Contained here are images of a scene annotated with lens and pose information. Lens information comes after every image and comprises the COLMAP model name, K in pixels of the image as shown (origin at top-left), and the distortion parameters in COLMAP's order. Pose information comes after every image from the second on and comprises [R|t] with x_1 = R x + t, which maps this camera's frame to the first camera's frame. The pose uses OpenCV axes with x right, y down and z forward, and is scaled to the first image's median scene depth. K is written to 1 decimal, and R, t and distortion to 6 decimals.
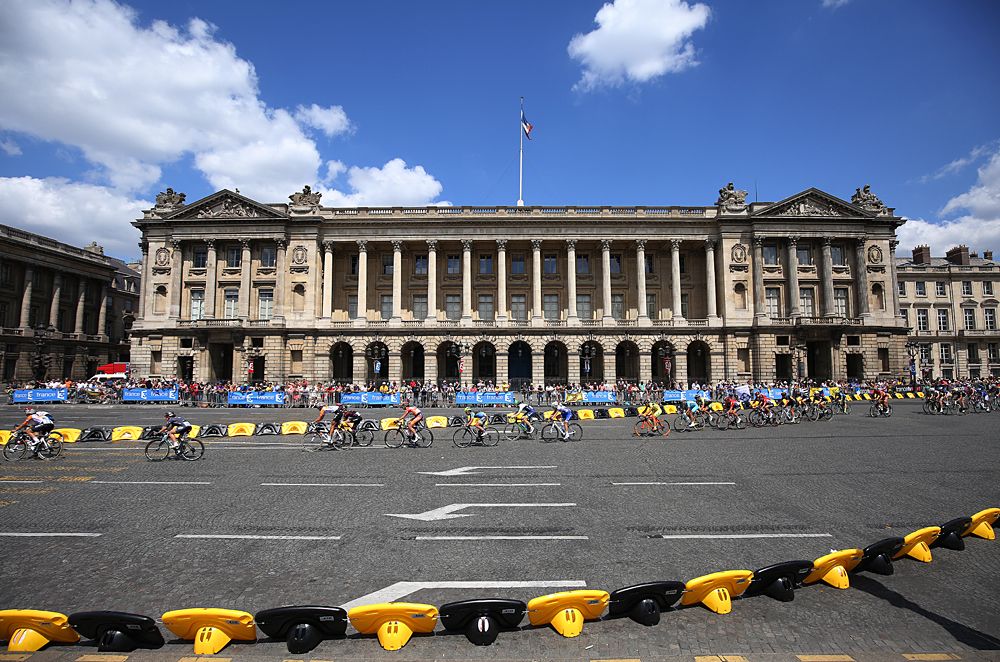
lens RADIAL K [[478.8, 0, 500.2], [0, 478.8, 342.8], [0, 0, 1]] dist [-0.051415, -0.000343]
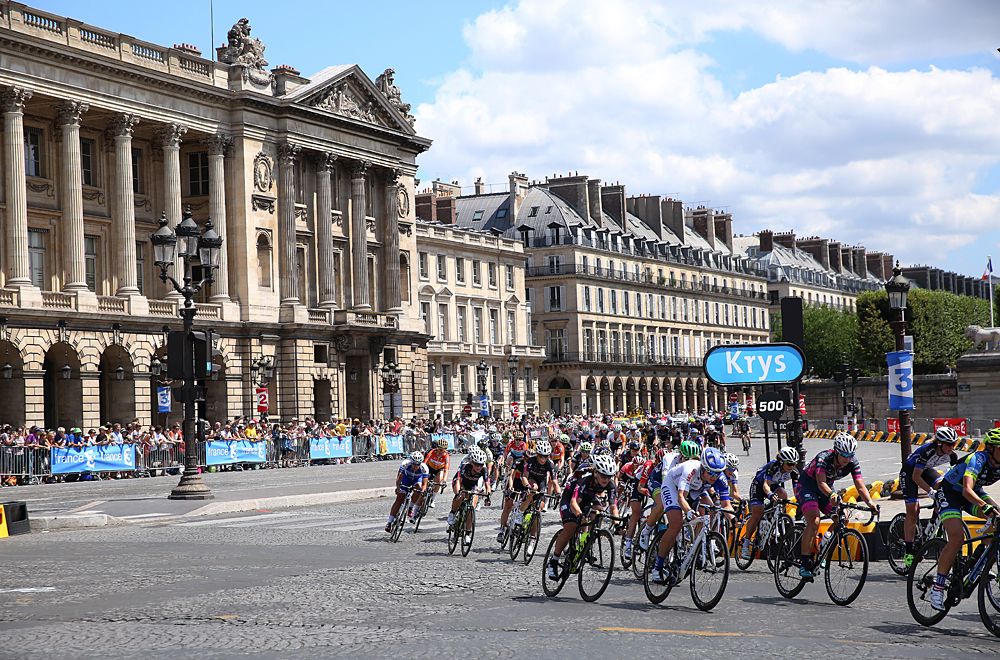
lens RADIAL K [[1971.0, 0, 500.0], [0, 1971.0, 330.0], [0, 0, 1]] dist [0.041796, 0.141579]
pose [[0.380750, 0.031156, 0.924153, -1.297780], [-0.033840, 0.999232, -0.019746, 0.005314], [-0.924059, -0.023755, 0.381512, -0.011463]]
